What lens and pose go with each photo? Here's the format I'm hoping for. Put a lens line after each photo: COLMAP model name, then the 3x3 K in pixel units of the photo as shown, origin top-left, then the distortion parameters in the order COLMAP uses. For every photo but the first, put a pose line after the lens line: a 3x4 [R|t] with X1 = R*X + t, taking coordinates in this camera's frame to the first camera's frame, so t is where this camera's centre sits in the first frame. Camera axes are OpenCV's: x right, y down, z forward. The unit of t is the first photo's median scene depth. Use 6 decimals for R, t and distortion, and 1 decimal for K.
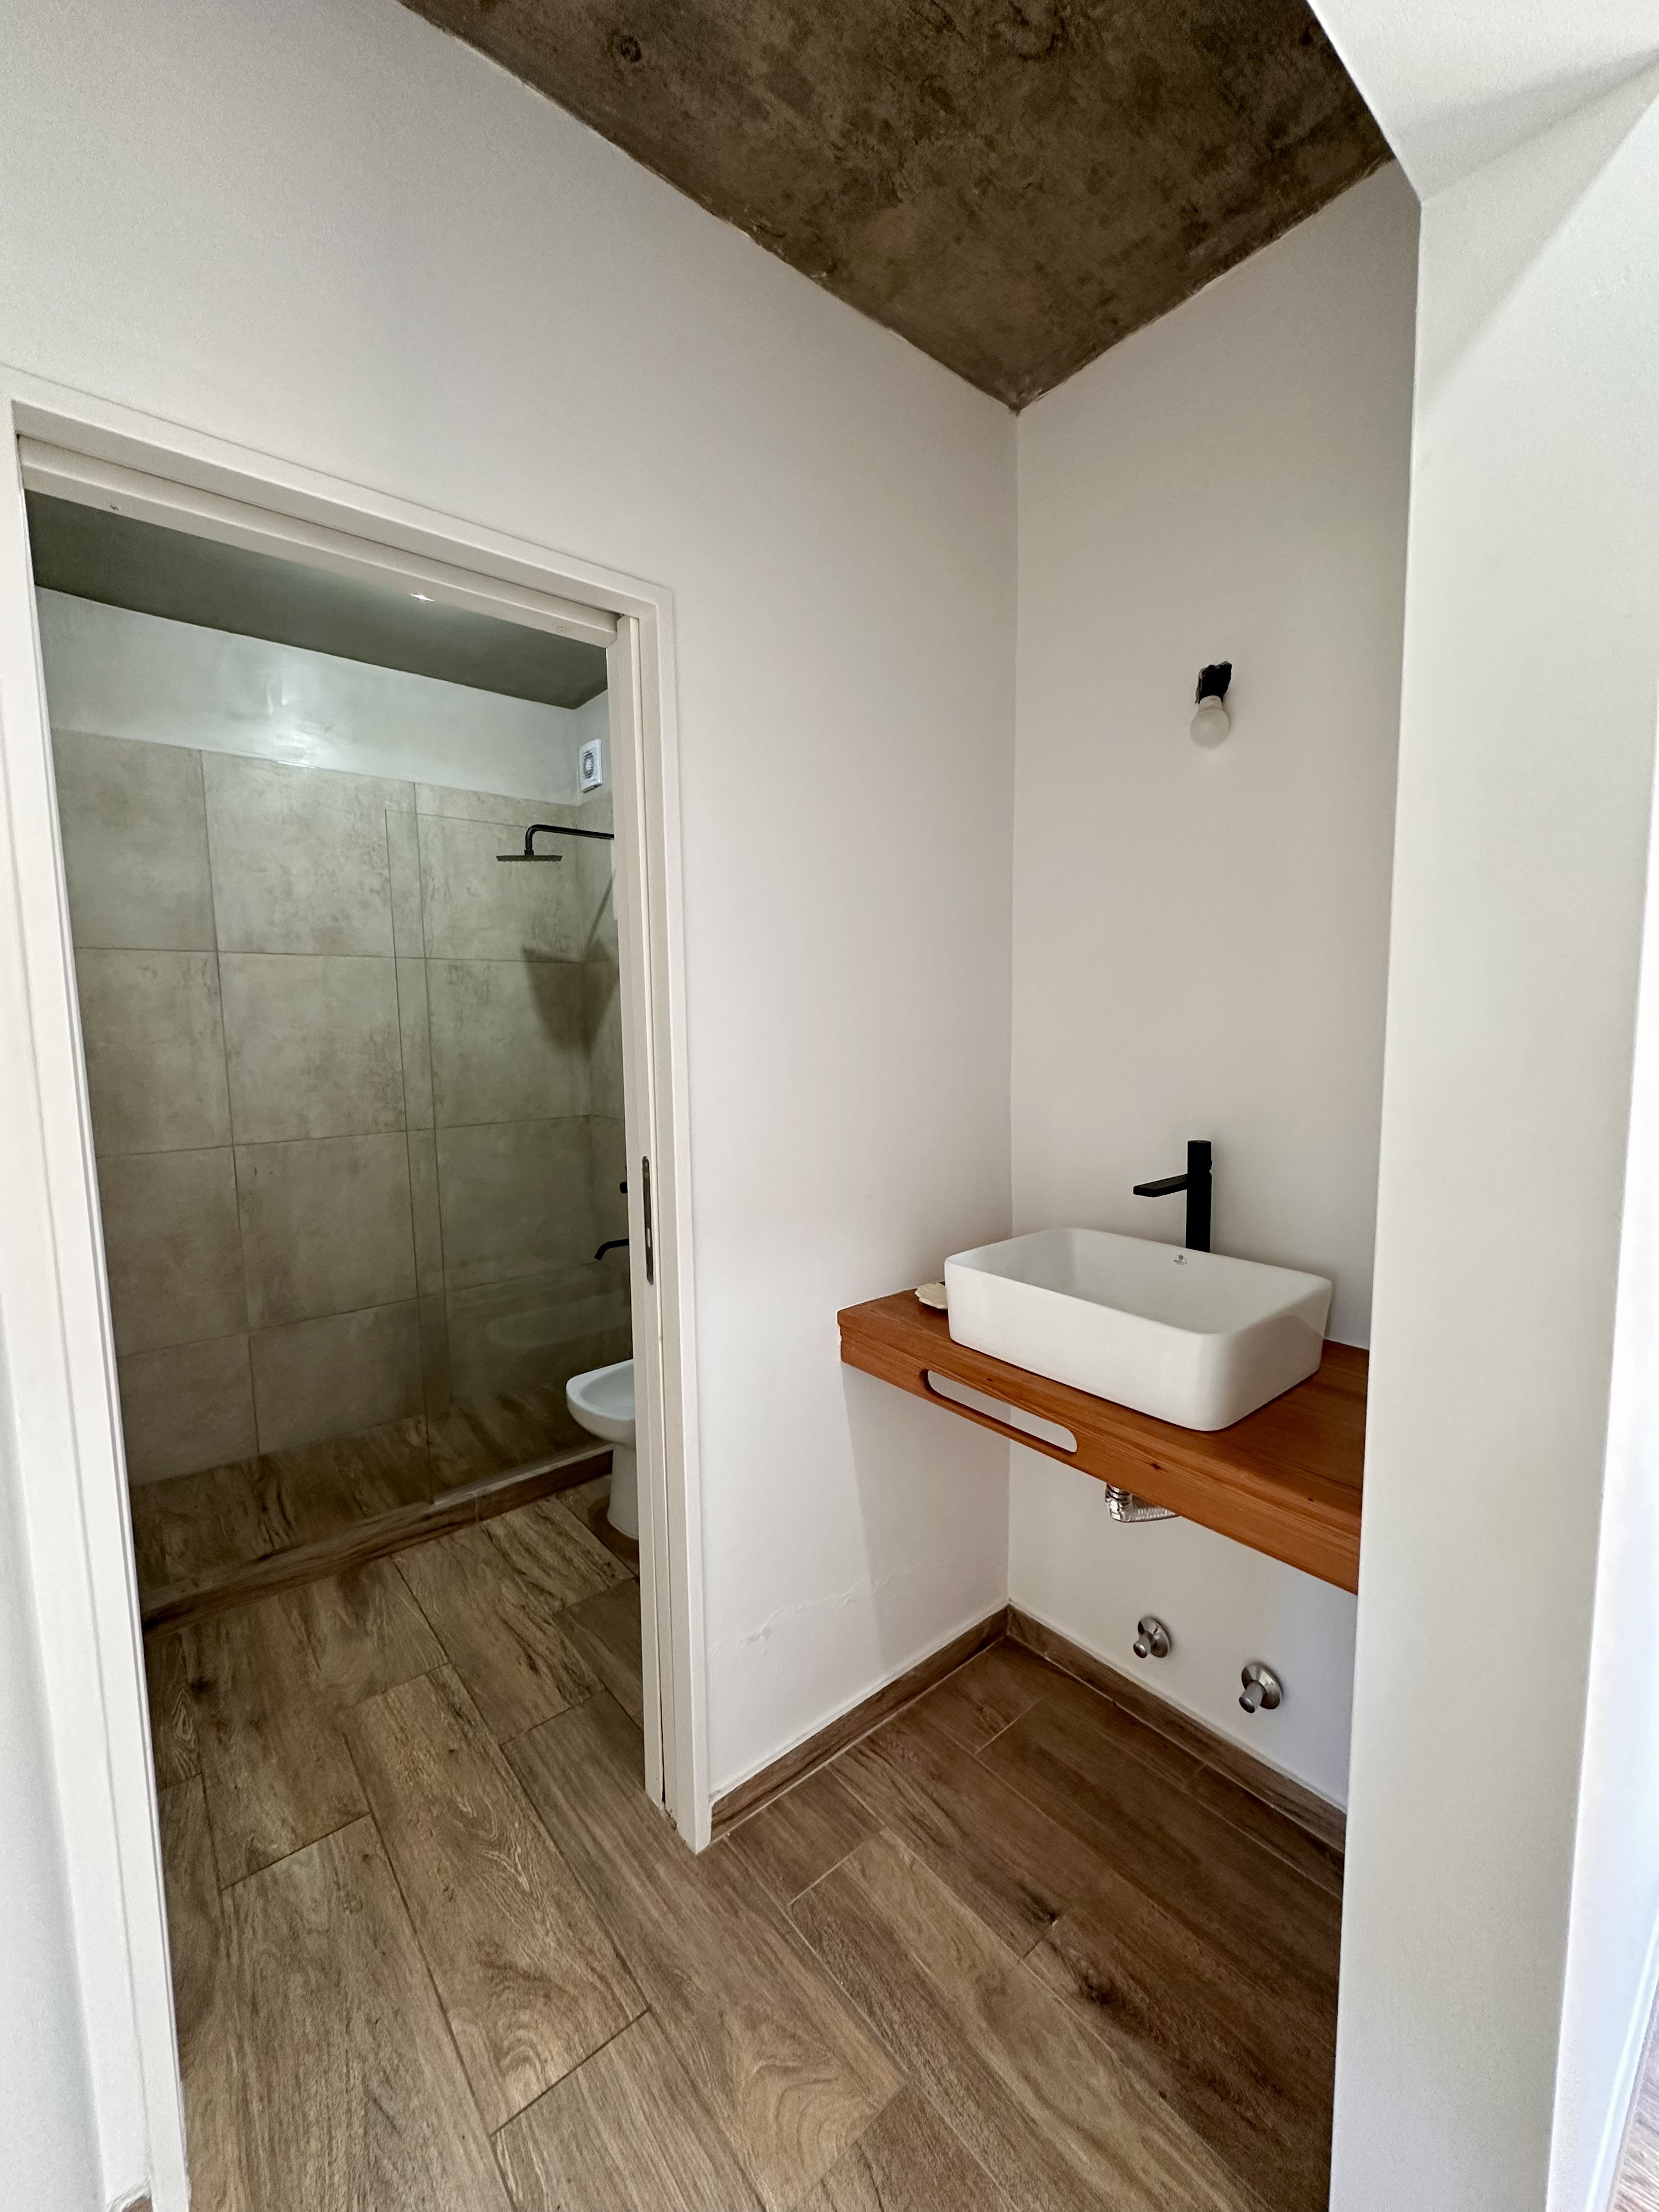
lens RADIAL K [[877.8, 0, 831.1], [0, 877.8, 1106.3], [0, 0, 1]] dist [-0.001819, 0.000247]
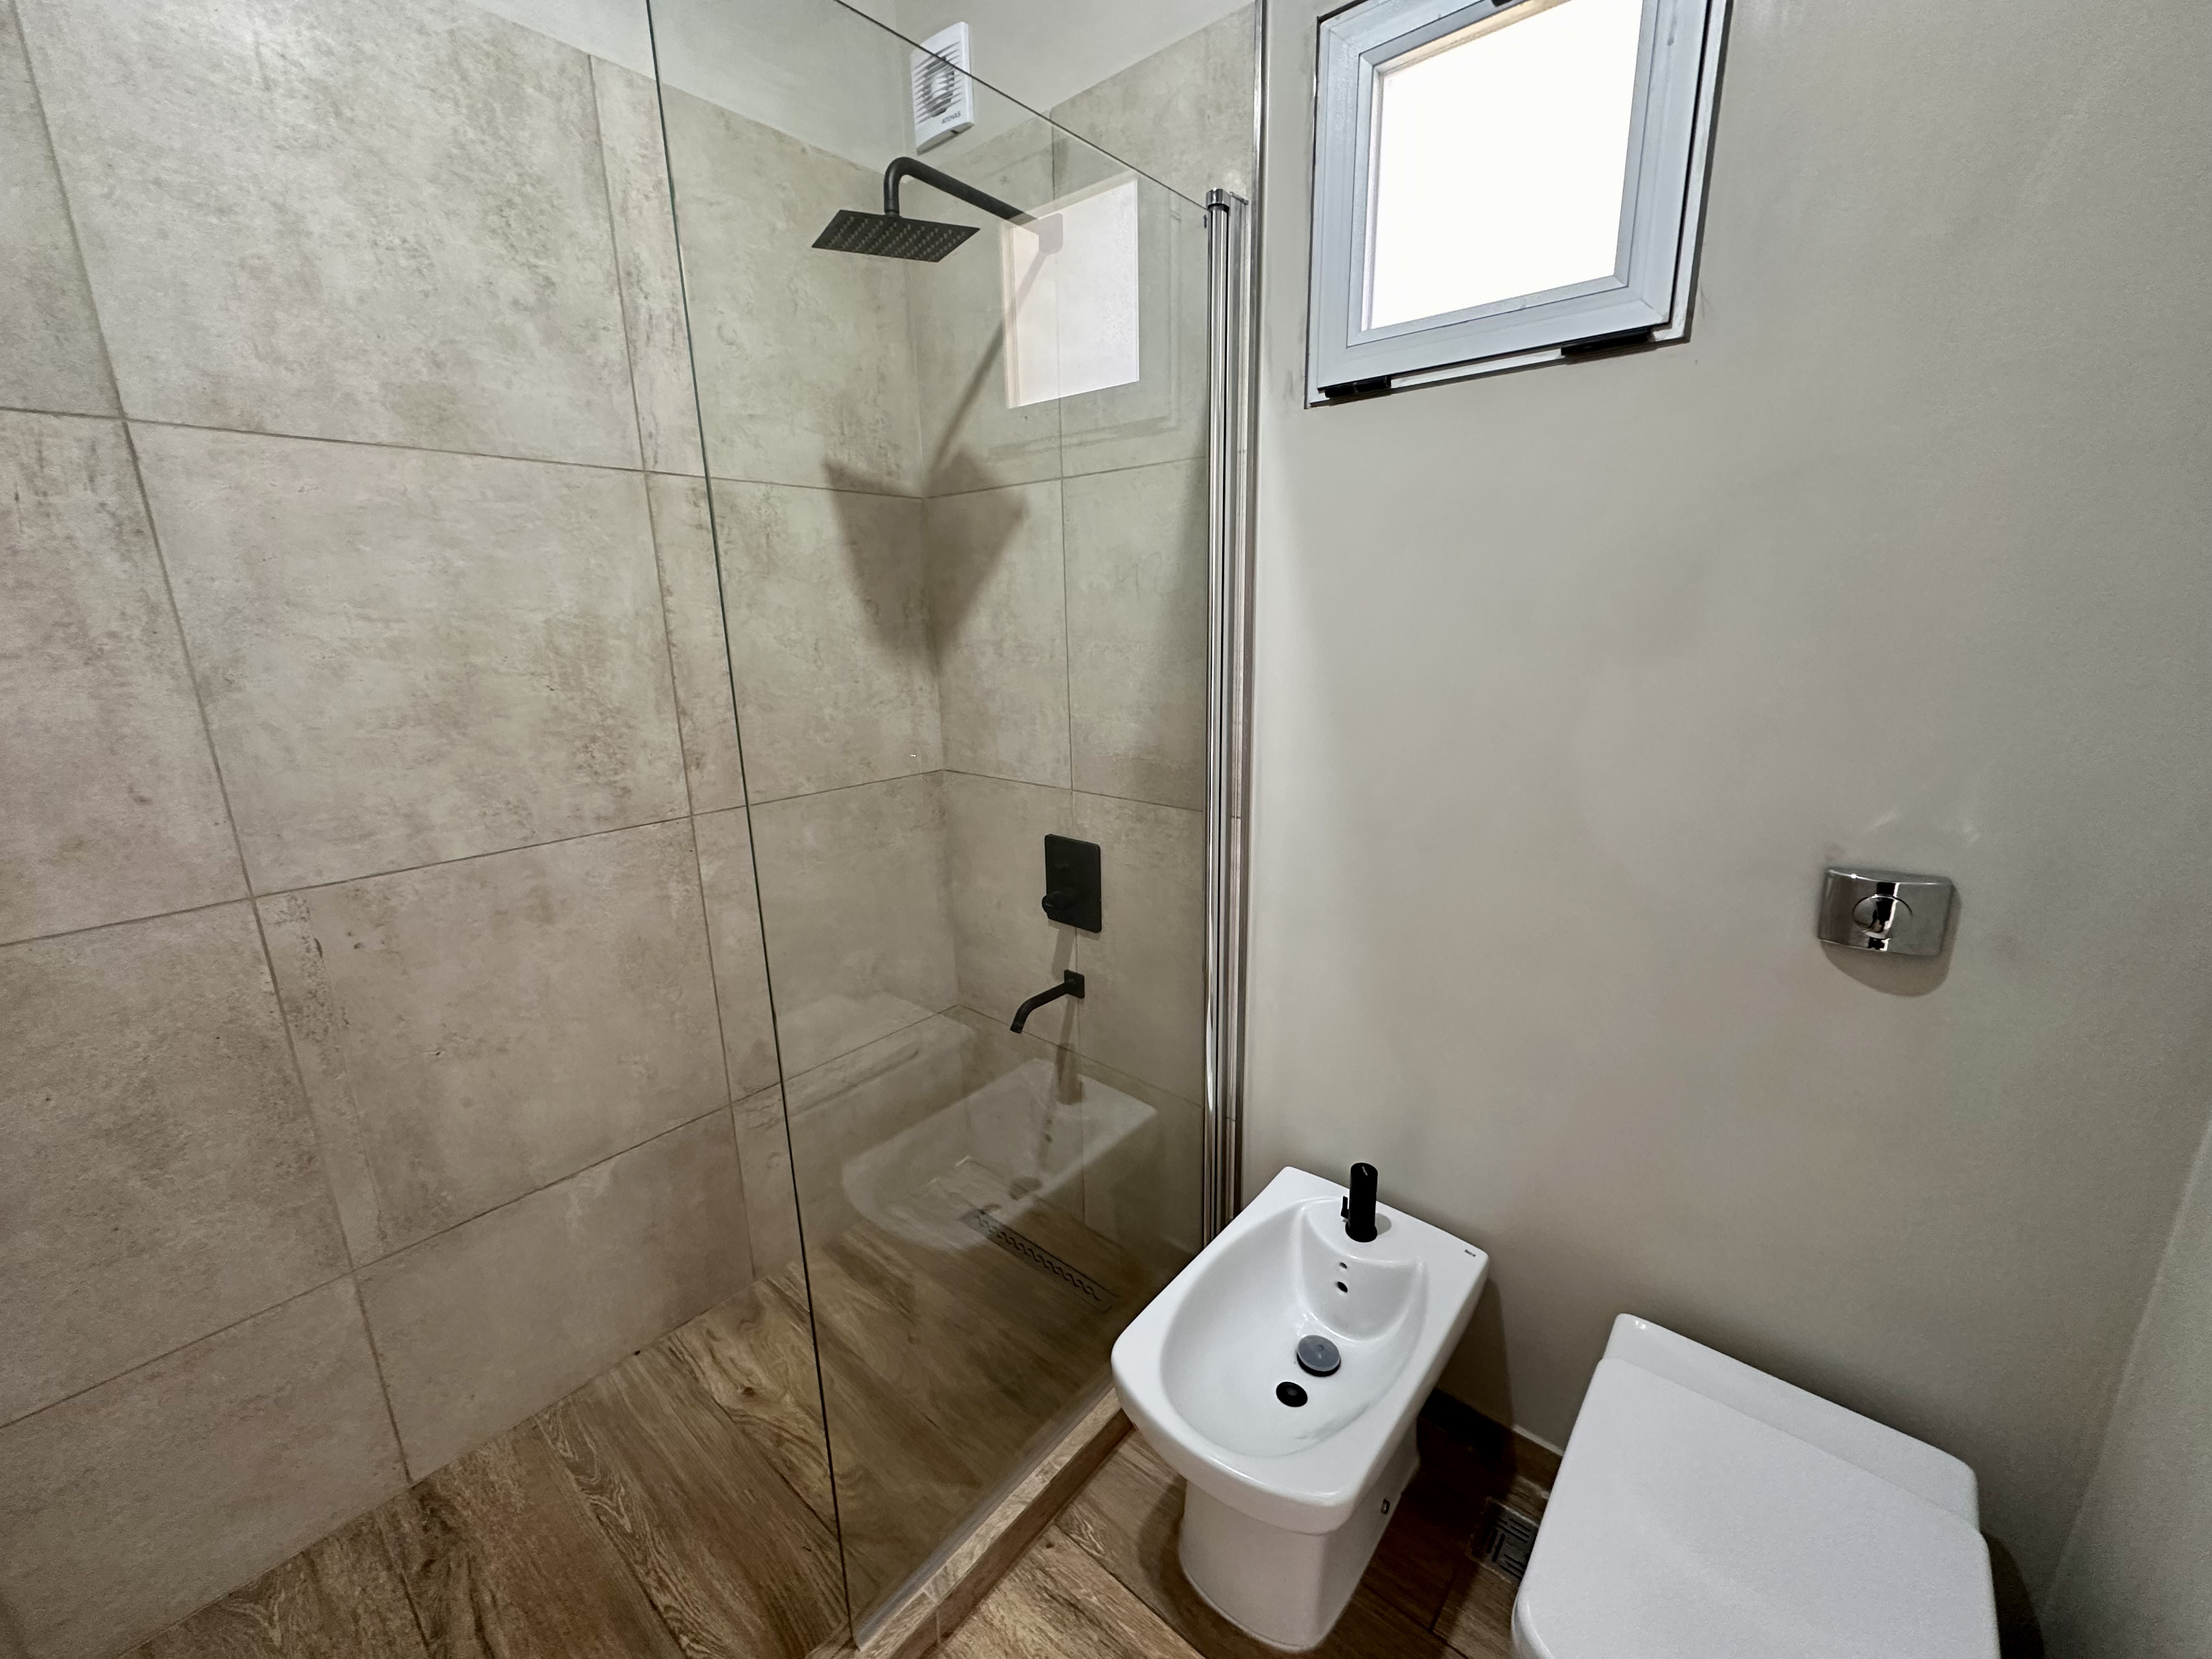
lens RADIAL K [[877.4, 0, 1106.0], [0, 877.4, 829.5], [0, 0, 1]] dist [-0.000954, 0.000231]
pose [[0.986197, -0.042242, 0.160096, -0.312838], [0.018271, 0.988768, 0.148340, -0.042943], [-0.164564, -0.143368, 0.975892, 0.480102]]
